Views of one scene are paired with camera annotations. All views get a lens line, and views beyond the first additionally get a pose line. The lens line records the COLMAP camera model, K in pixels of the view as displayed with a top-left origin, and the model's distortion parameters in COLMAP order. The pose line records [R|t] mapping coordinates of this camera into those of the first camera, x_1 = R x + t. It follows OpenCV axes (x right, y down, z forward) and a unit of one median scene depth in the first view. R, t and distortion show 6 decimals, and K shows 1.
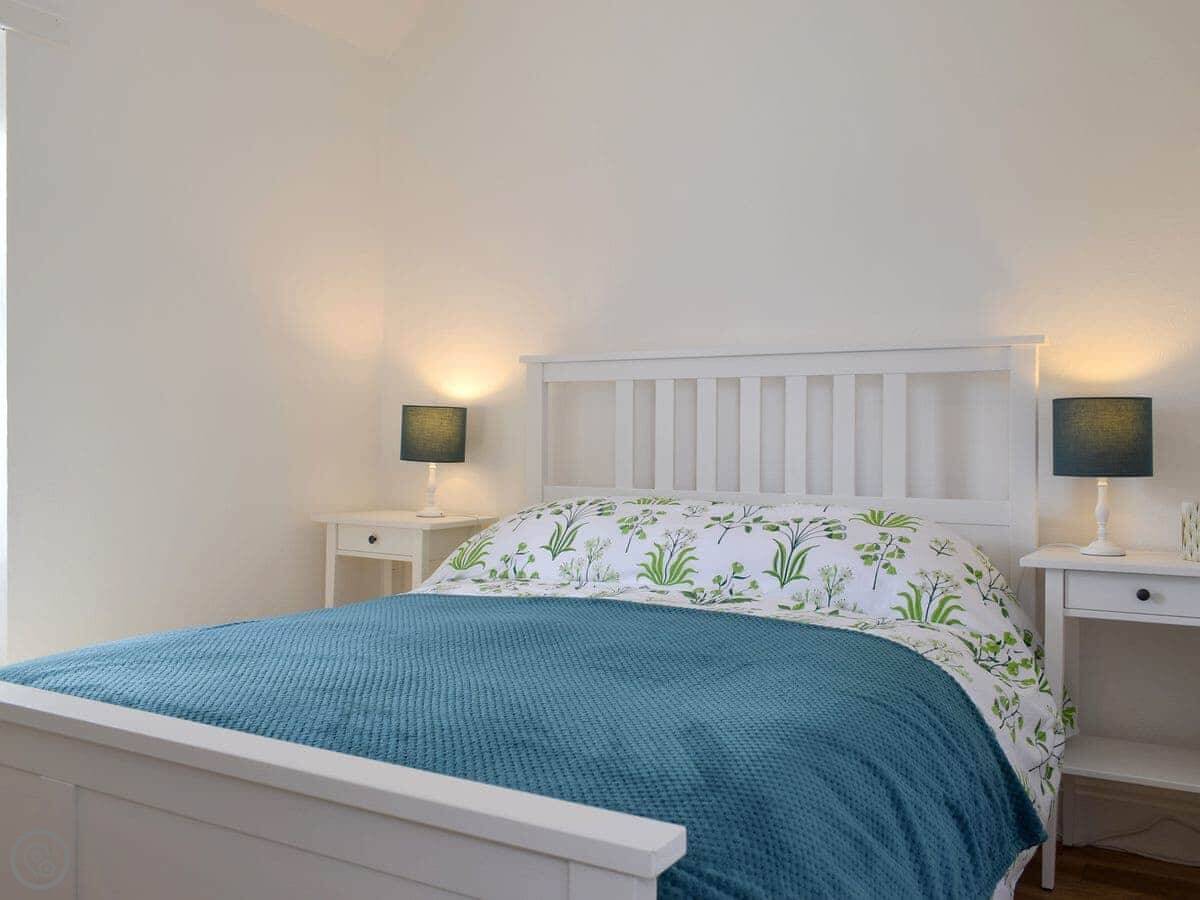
lens RADIAL K [[1063.2, 0, 600.0], [0, 1063.2, 453.2], [0, 0, 1]] dist [-0.004799, 0.031458]
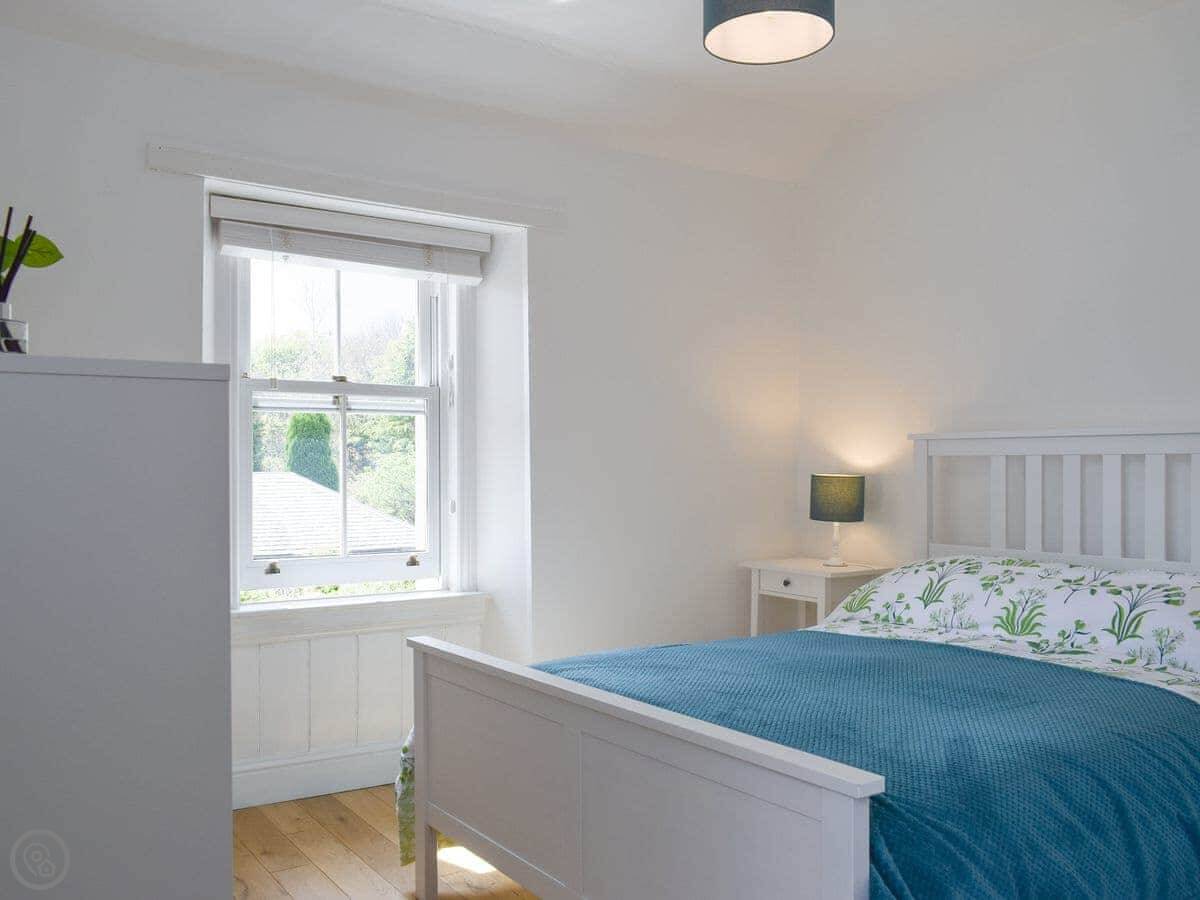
lens RADIAL K [[1063.2, 0, 601.3], [0, 1063.2, 453.2], [0, 0, 1]] dist [-0.004799, 0.031458]
pose [[0.911447, -0.009315, -0.411313, 0.122134], [-0.000035, 0.999742, -0.022719, -0.051308], [0.411418, 0.020722, 0.911211, -0.275309]]
